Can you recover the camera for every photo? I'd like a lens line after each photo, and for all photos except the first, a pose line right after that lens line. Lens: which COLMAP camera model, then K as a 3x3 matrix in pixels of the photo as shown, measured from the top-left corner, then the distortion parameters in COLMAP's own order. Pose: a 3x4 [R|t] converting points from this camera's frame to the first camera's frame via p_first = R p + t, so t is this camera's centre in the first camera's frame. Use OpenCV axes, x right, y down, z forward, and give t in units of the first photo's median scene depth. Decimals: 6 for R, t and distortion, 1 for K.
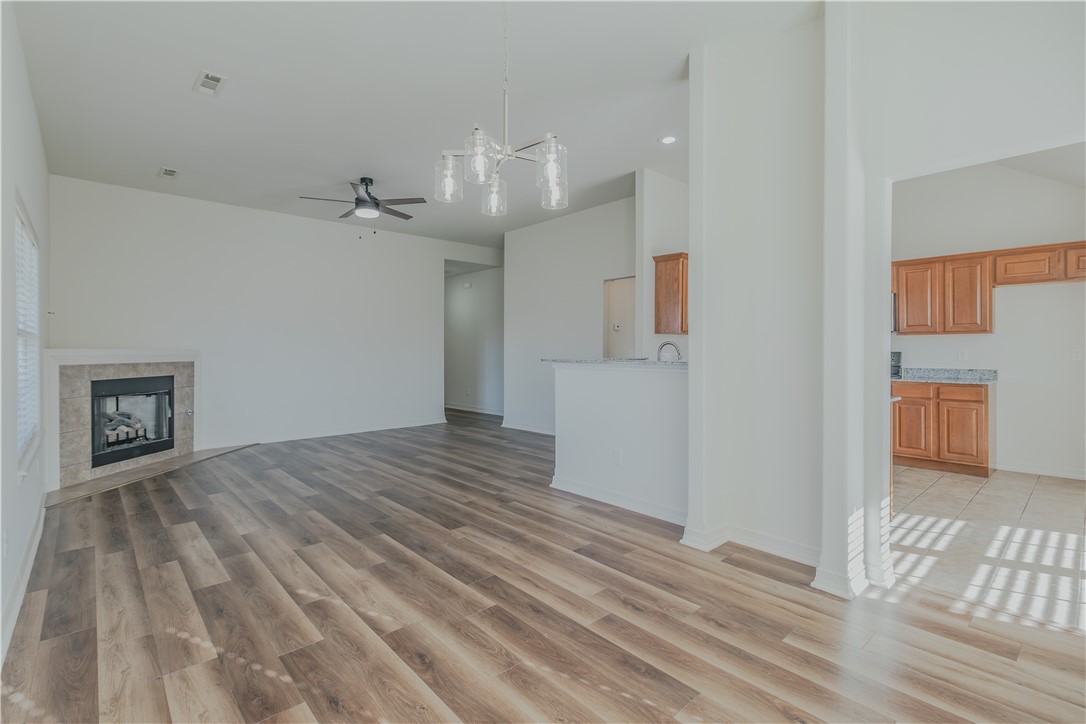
lens RADIAL K [[507.8, 0, 545.0], [0, 507.8, 350.2], [0, 0, 1]] dist [0.002418, 0.000663]
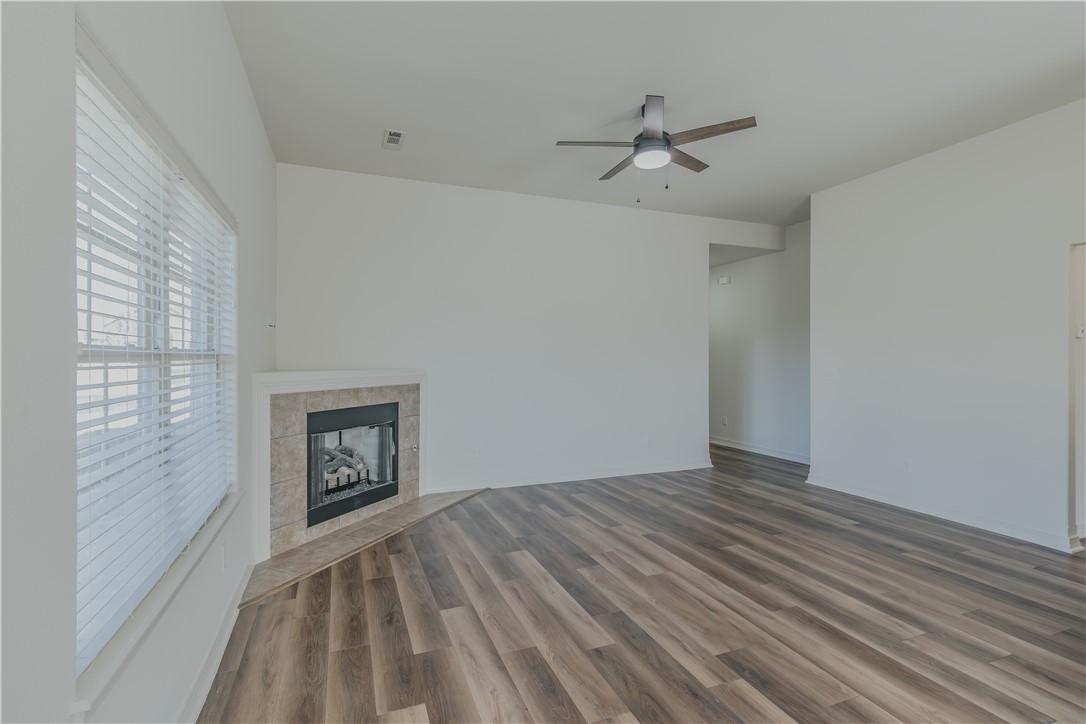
lens RADIAL K [[507.8, 0, 543.5], [0, 507.8, 357.5], [0, 0, 1]] dist [0.002418, 0.000663]
pose [[0.936108, 0.001488, -0.351710, -0.281961], [-0.002620, 0.999993, -0.002744, -0.022044], [0.351703, 0.003490, 0.936105, 0.398094]]
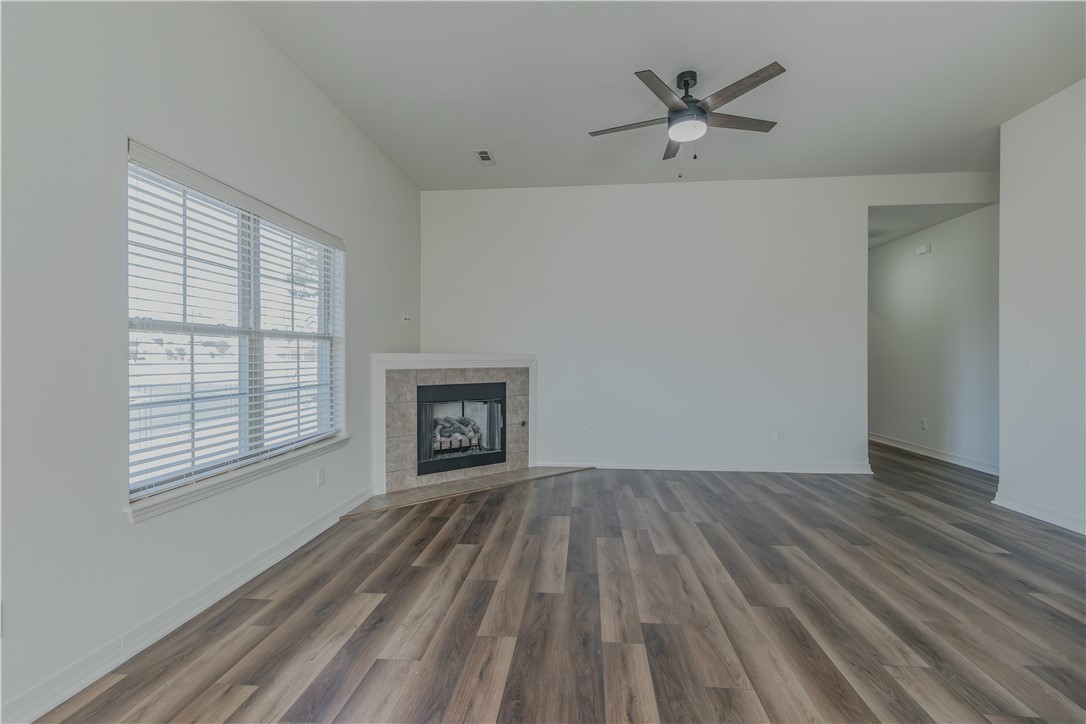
lens RADIAL K [[507.8, 0, 532.2], [0, 507.8, 356.9], [0, 0, 1]] dist [0.002418, 0.000663]
pose [[0.667319, 0.000764, -0.744772, -0.019166], [-0.001099, 0.999999, 0.000040, 0.004083], [0.744771, 0.000792, 0.667319, 0.501544]]
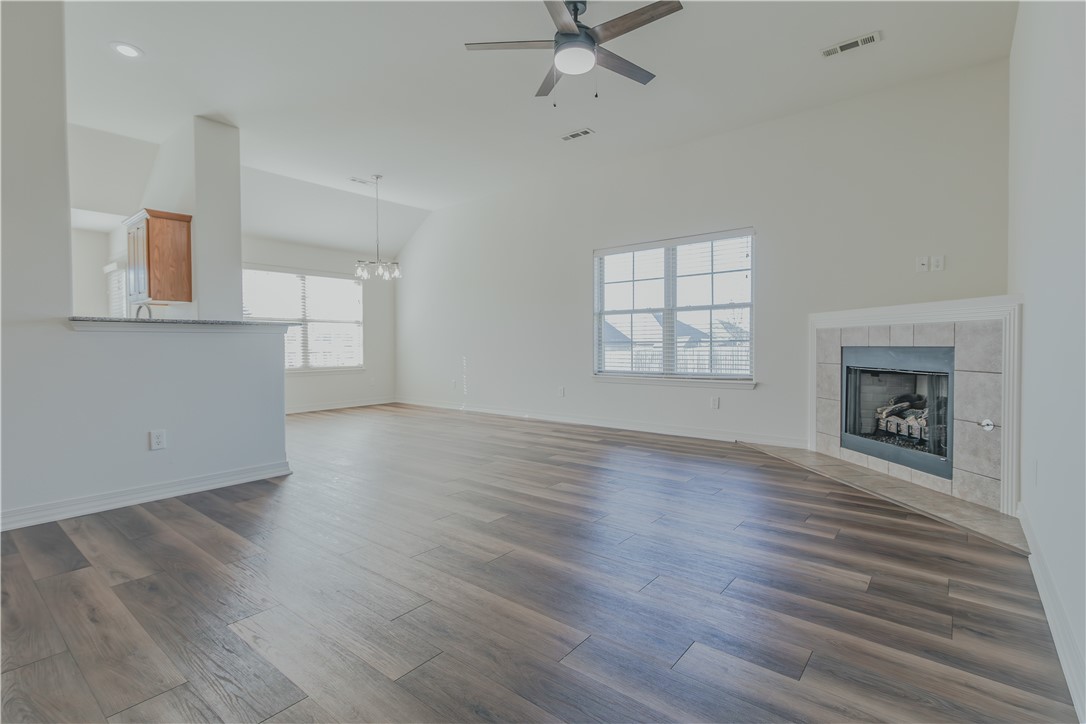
lens RADIAL K [[507.8, 0, 558.8], [0, 507.8, 356.8], [0, 0, 1]] dist [0.002418, 0.000663]
pose [[-0.984967, 0.010289, -0.172434, -0.256033], [0.005821, 0.999635, 0.026396, 0.050393], [0.172643, 0.024996, -0.984667, 1.732094]]
